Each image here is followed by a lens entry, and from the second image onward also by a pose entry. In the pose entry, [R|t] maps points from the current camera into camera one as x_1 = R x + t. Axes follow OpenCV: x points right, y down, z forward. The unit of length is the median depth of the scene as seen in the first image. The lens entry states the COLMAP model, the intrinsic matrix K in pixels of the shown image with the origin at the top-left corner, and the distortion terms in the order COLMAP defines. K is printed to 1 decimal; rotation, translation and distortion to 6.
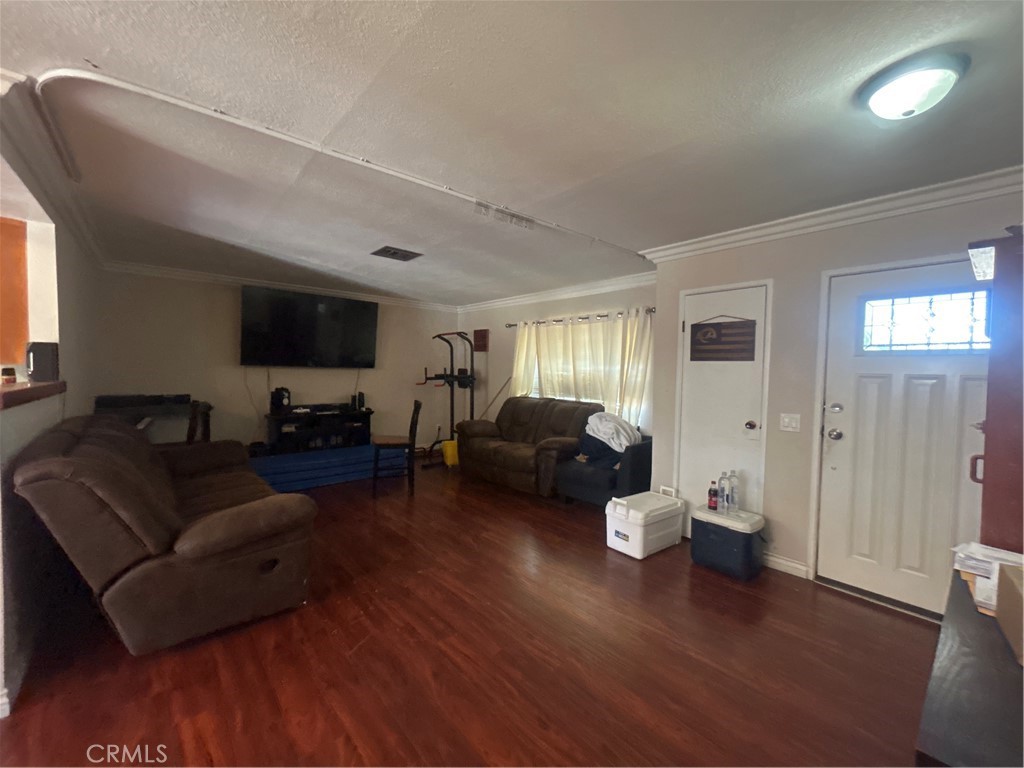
lens RADIAL K [[415.1, 0, 509.6], [0, 415.1, 384.9], [0, 0, 1]] dist [0.001043, 0.000834]
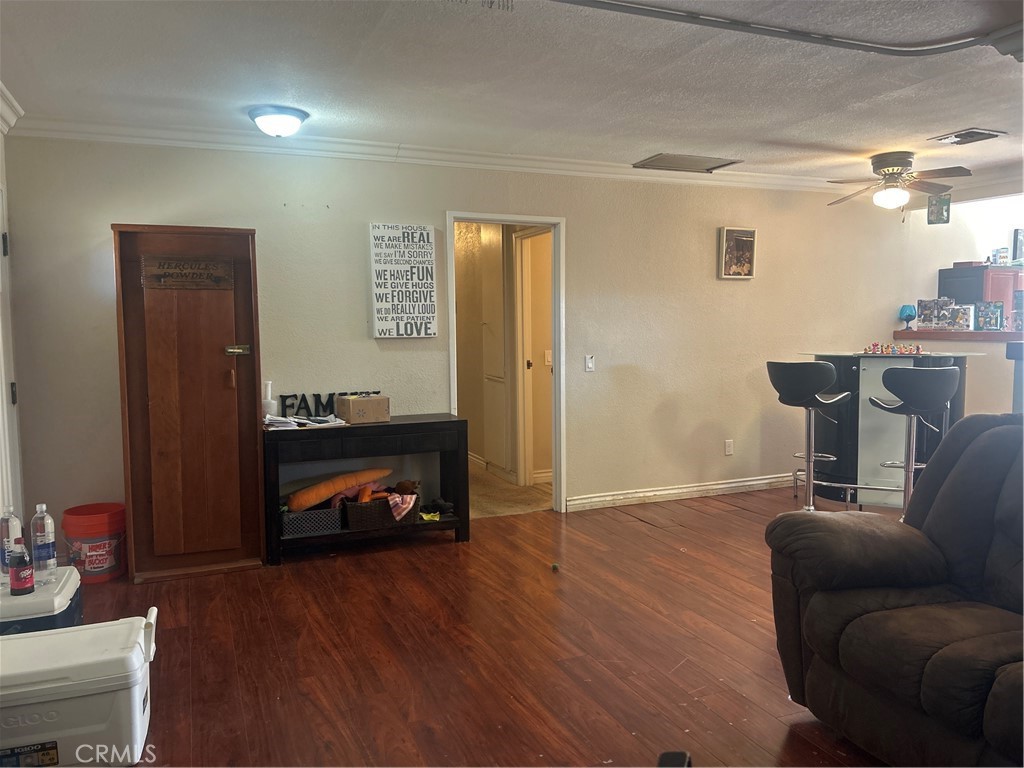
lens RADIAL K [[774.7, 0, 510.1], [0, 774.7, 384.1], [0, 0, 1]] dist [0.046938, -0.045792]
pose [[-0.951609, -0.036168, 0.305174, -0.499121], [0.002647, 0.992048, 0.125829, -0.099247], [-0.307299, 0.120548, -0.943947, 2.504181]]
